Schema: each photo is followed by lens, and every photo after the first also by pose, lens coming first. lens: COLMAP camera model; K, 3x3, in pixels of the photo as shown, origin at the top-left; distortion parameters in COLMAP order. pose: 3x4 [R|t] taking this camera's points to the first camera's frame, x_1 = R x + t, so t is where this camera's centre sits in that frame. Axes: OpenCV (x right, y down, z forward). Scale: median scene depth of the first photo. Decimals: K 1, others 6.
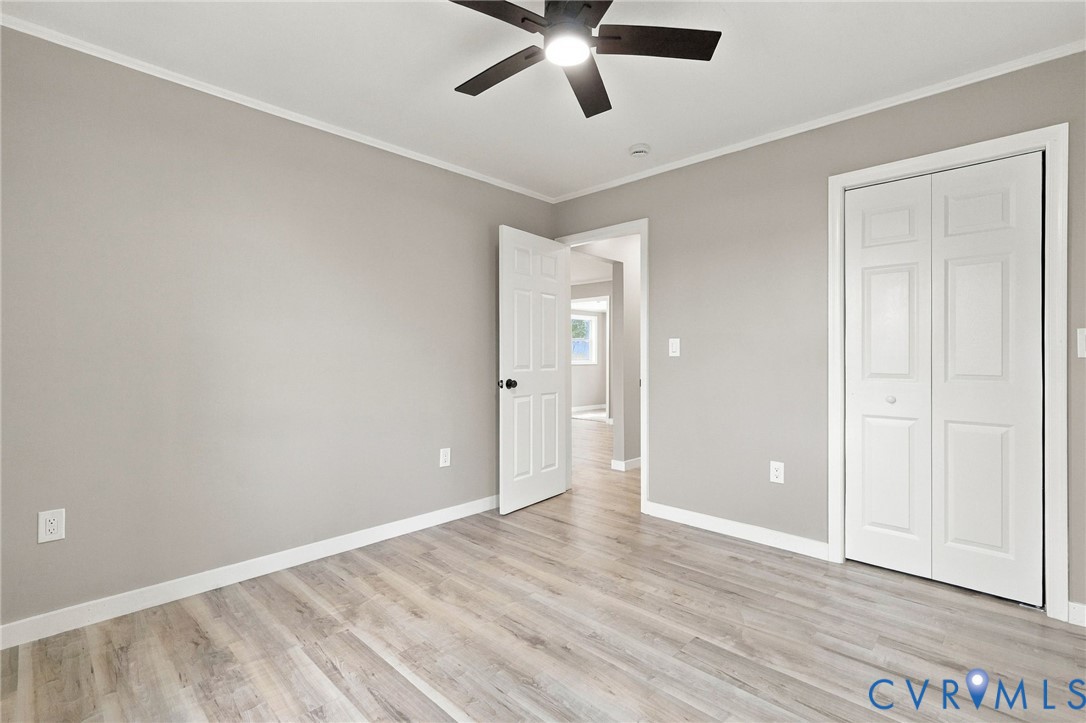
lens RADIAL K [[499.0, 0, 539.6], [0, 499.0, 360.5], [0, 0, 1]] dist [-0.001979, -0.000260]
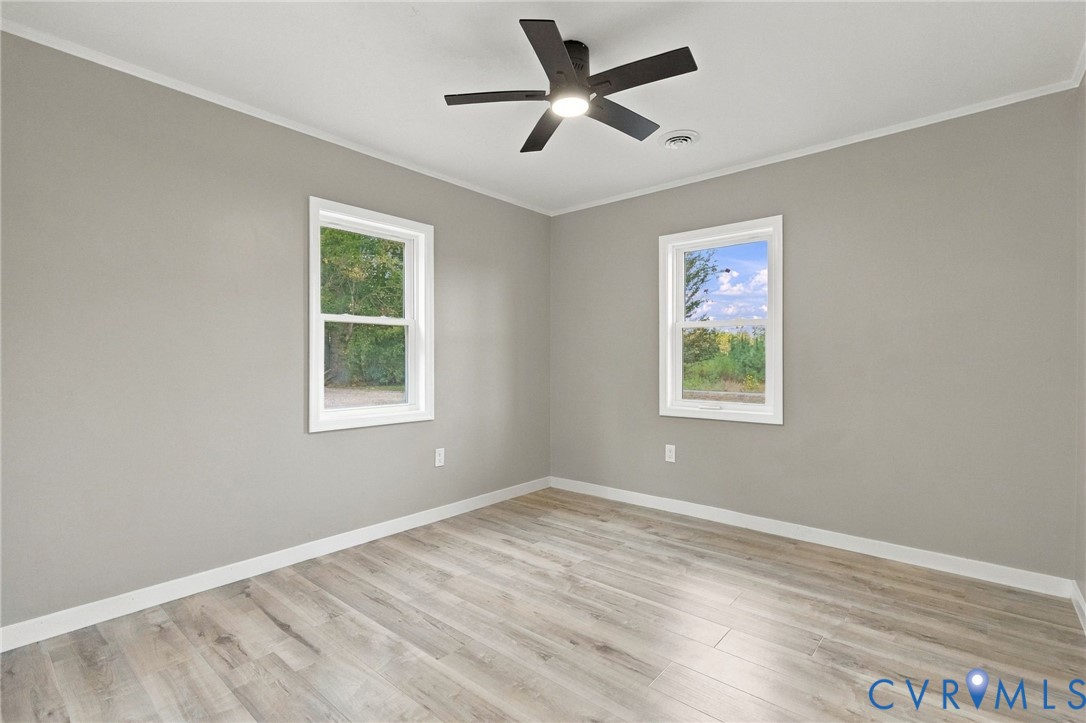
lens RADIAL K [[499.0, 0, 541.8], [0, 499.0, 356.3], [0, 0, 1]] dist [-0.001979, -0.000260]
pose [[-0.997813, 0.000342, -0.066098, 0.155324], [0.000227, 0.999998, 0.001747, -0.016533], [0.066099, 0.001728, -0.997812, 1.676439]]
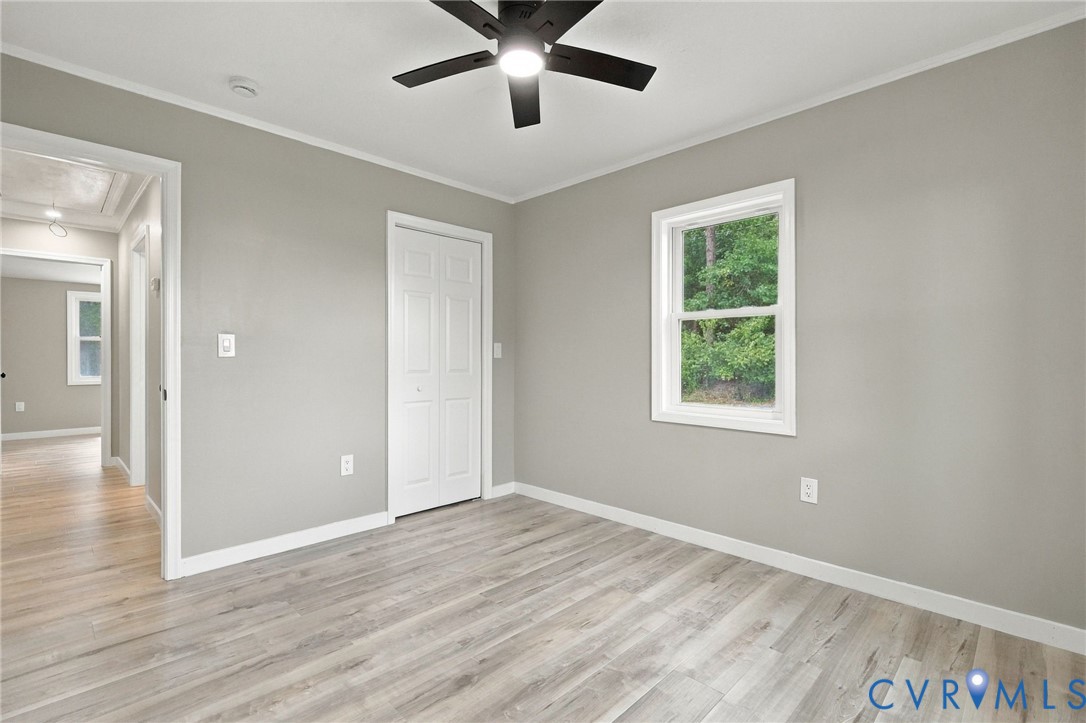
lens RADIAL K [[499.0, 0, 539.3], [0, 499.0, 361.3], [0, 0, 1]] dist [-0.001979, -0.000260]
pose [[0.007080, -0.005785, 0.999958, -0.745257], [0.005532, 0.999968, 0.005746, -0.003176], [-0.999960, 0.005491, 0.007111, 0.727749]]
